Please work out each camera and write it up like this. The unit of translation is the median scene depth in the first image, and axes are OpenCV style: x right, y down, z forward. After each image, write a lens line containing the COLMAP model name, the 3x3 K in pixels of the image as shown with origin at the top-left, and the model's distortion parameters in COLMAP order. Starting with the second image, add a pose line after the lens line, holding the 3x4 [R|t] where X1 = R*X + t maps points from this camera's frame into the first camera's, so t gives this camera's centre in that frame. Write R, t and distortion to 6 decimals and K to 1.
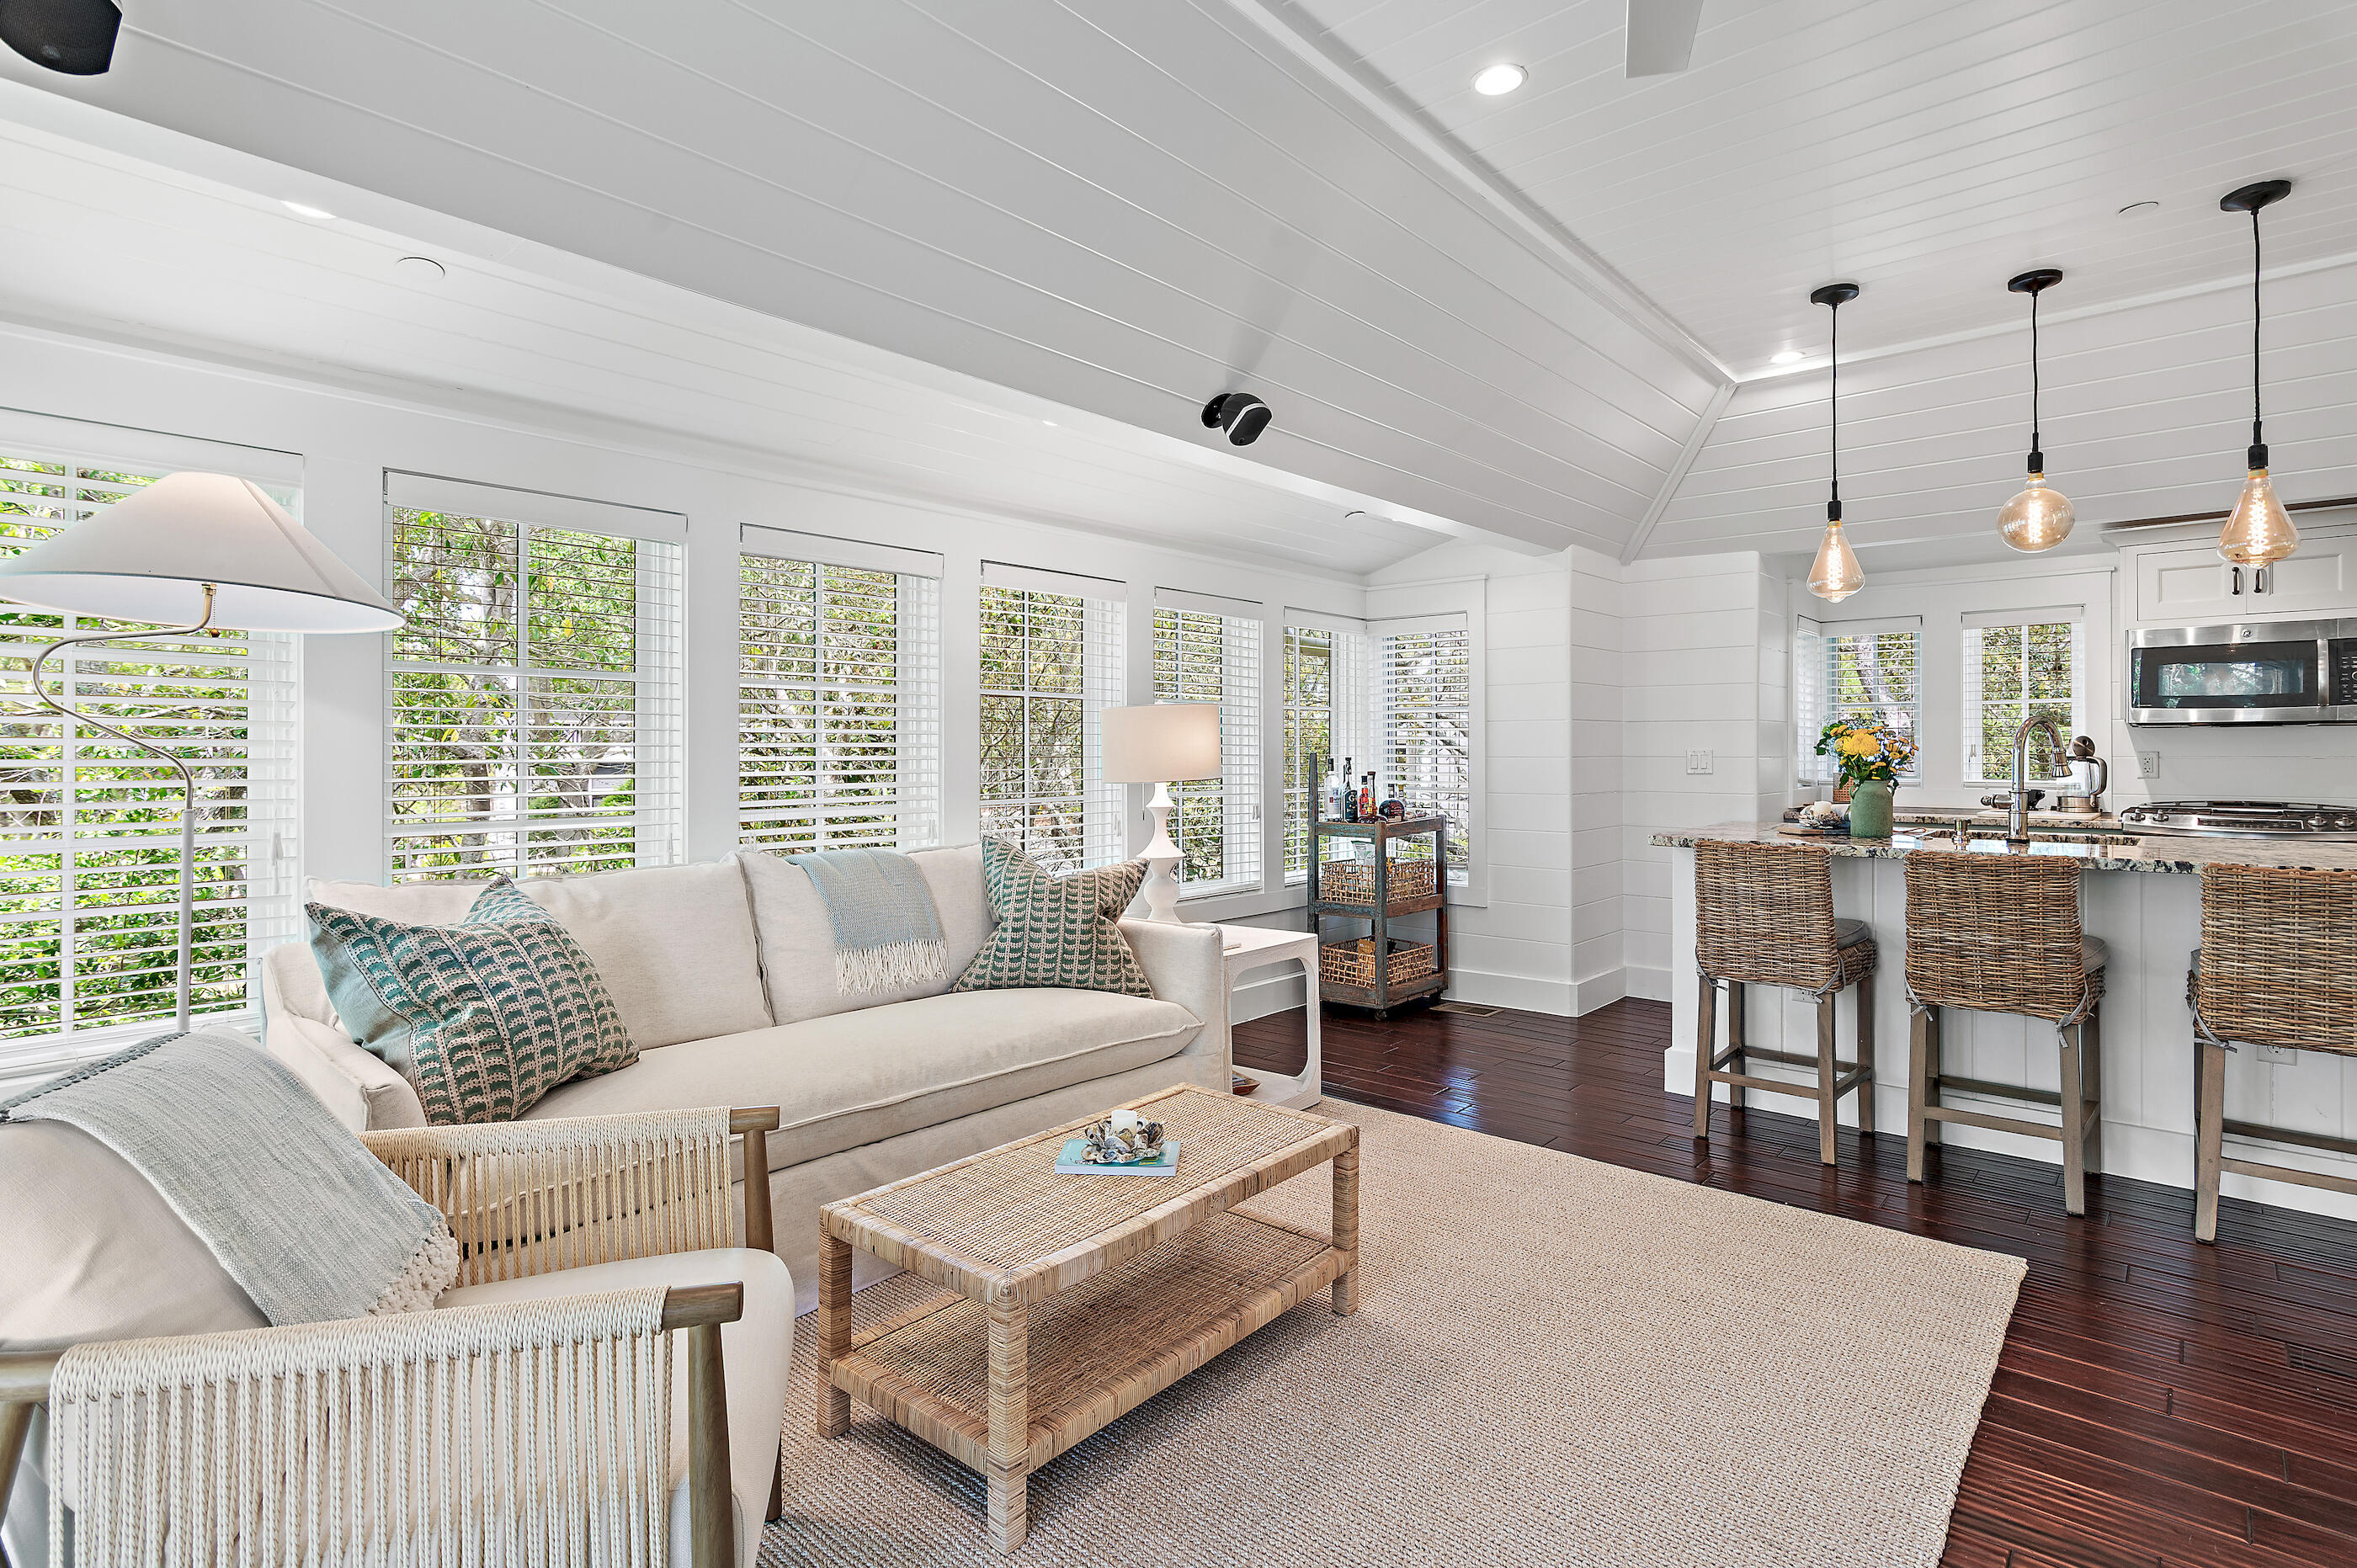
lens RADIAL K [[1147.6, 0, 1165.4], [0, 1147.6, 728.0], [0, 0, 1]] dist [-0.009232, 0.000349]
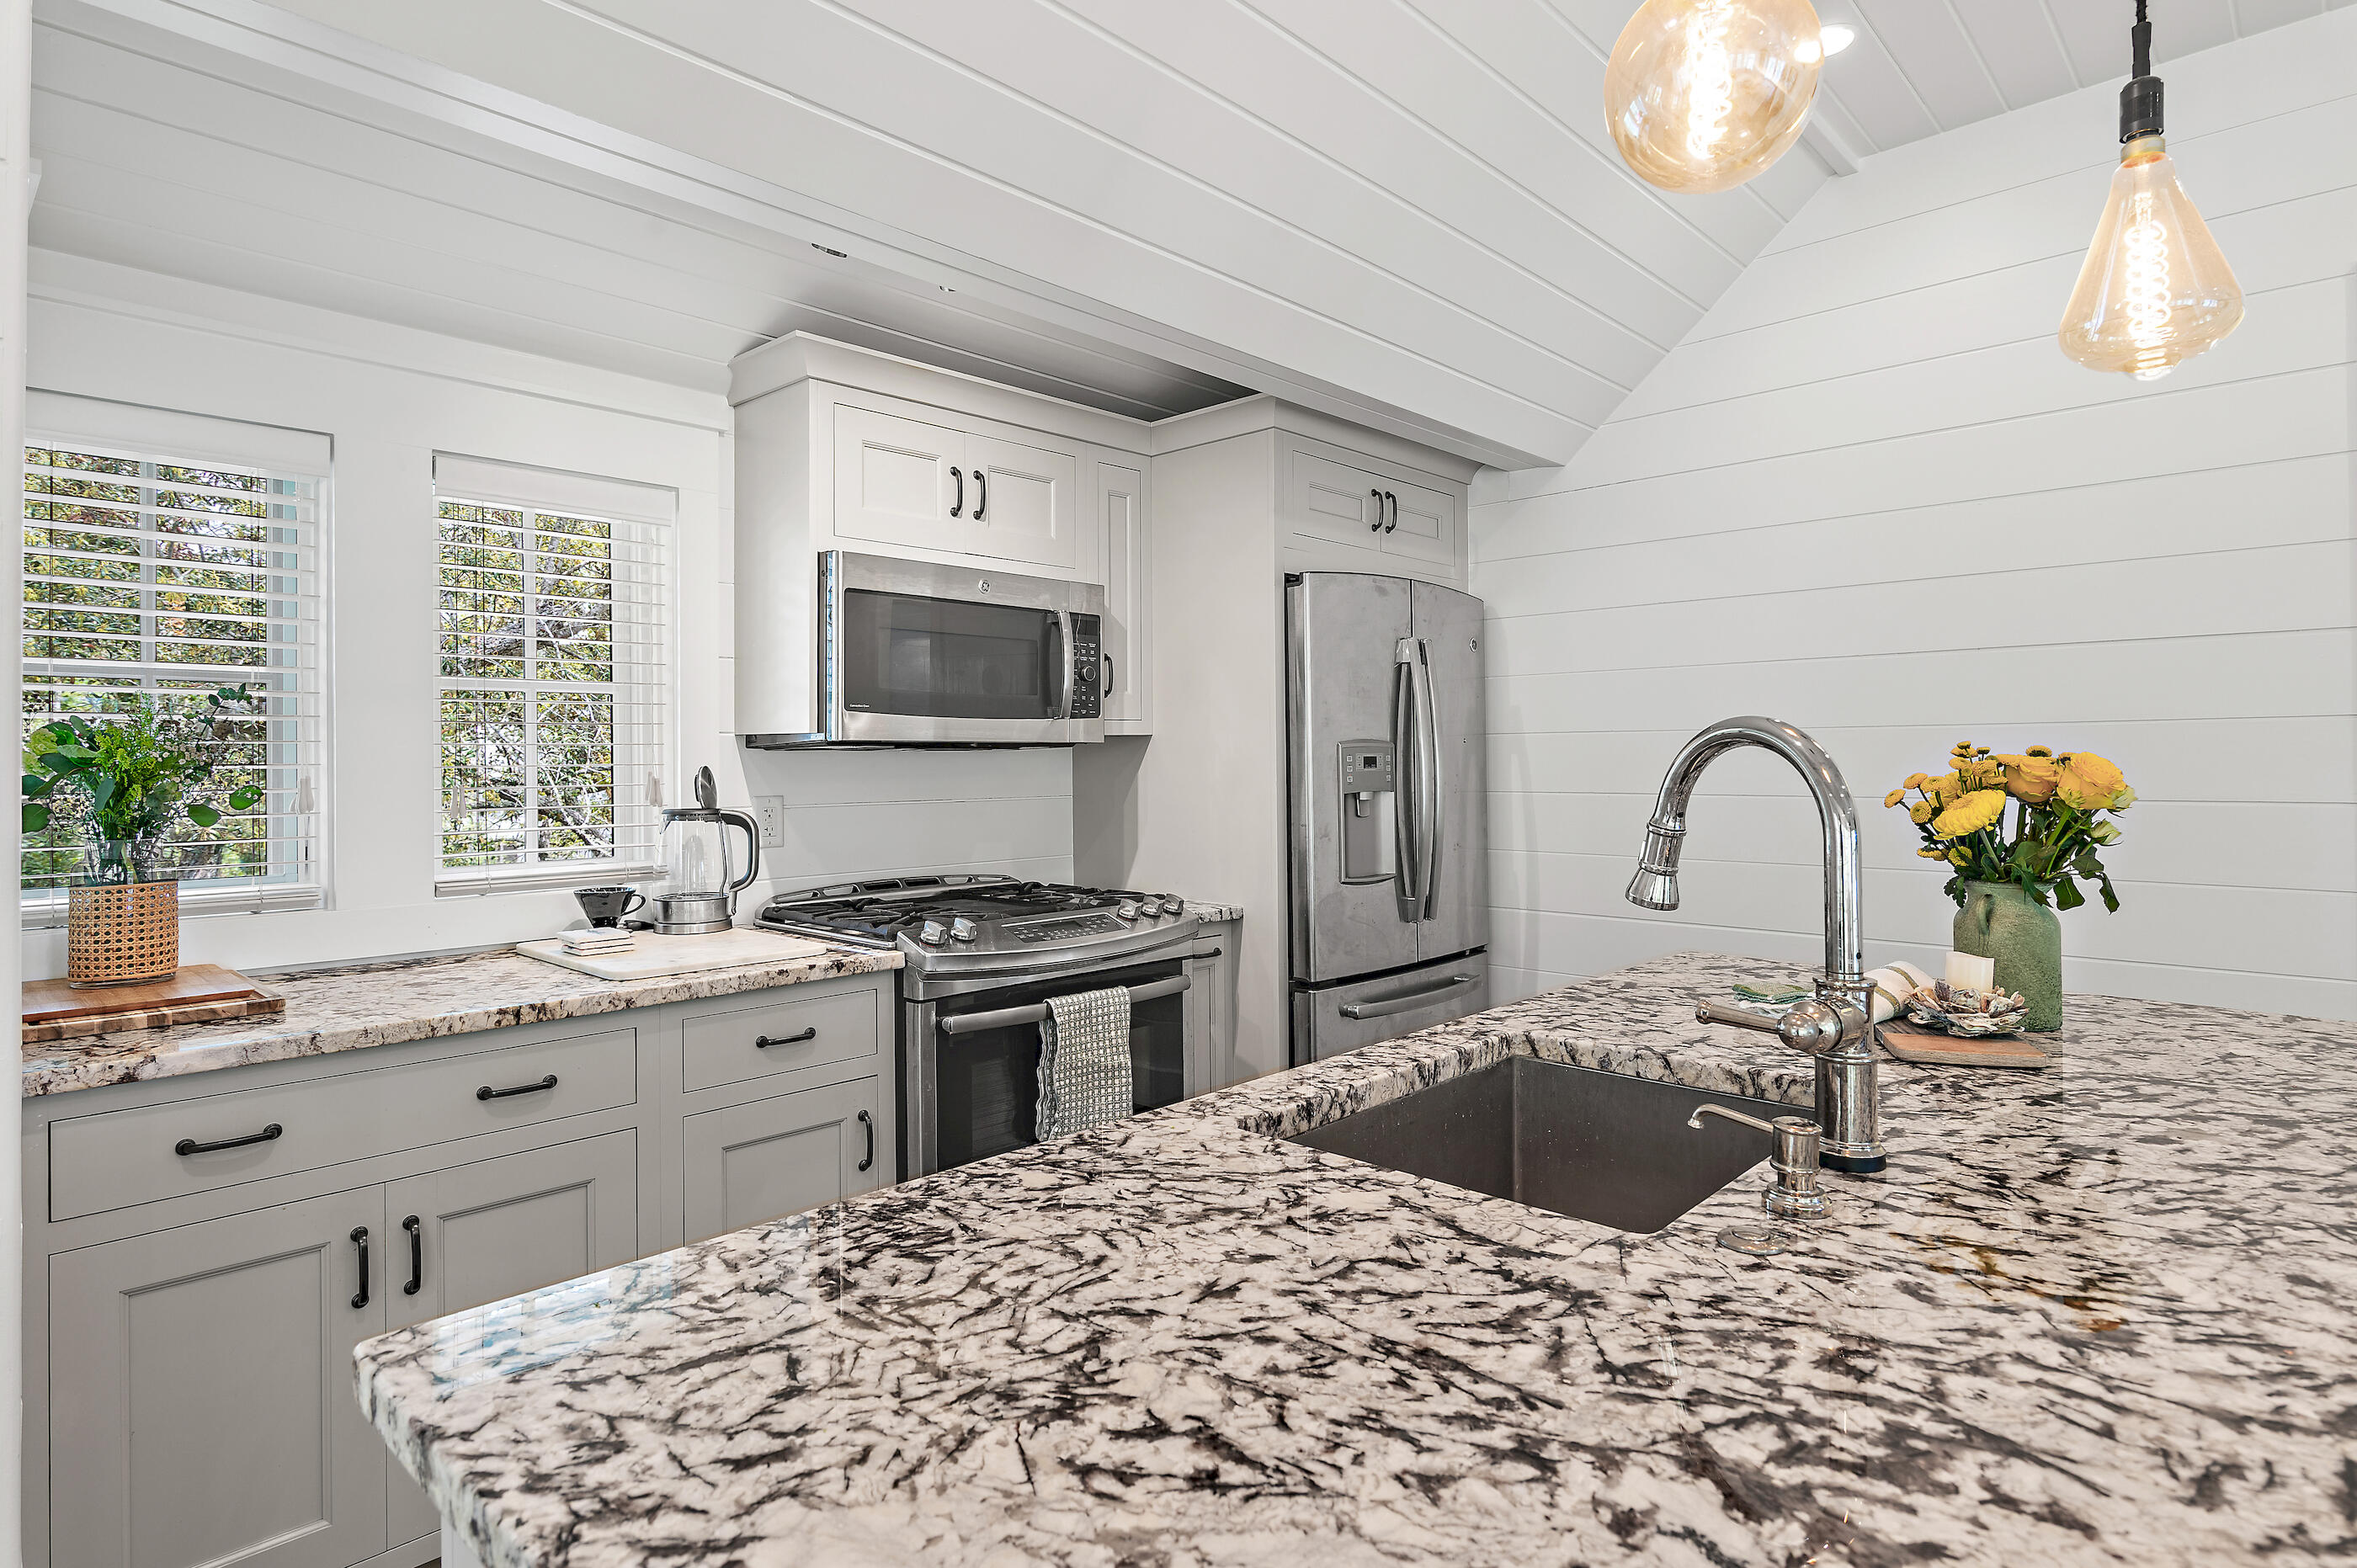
lens RADIAL K [[1228.4, 0, 1185.9], [0, 1228.4, 761.9], [0, 0, 1]] dist [-0.006522, -0.001308]
pose [[0.007760, -0.003379, 0.999964, 0.433151], [-0.013429, 0.999904, 0.003483, 0.001009], [-0.999880, -0.013456, 0.007713, 1.131076]]
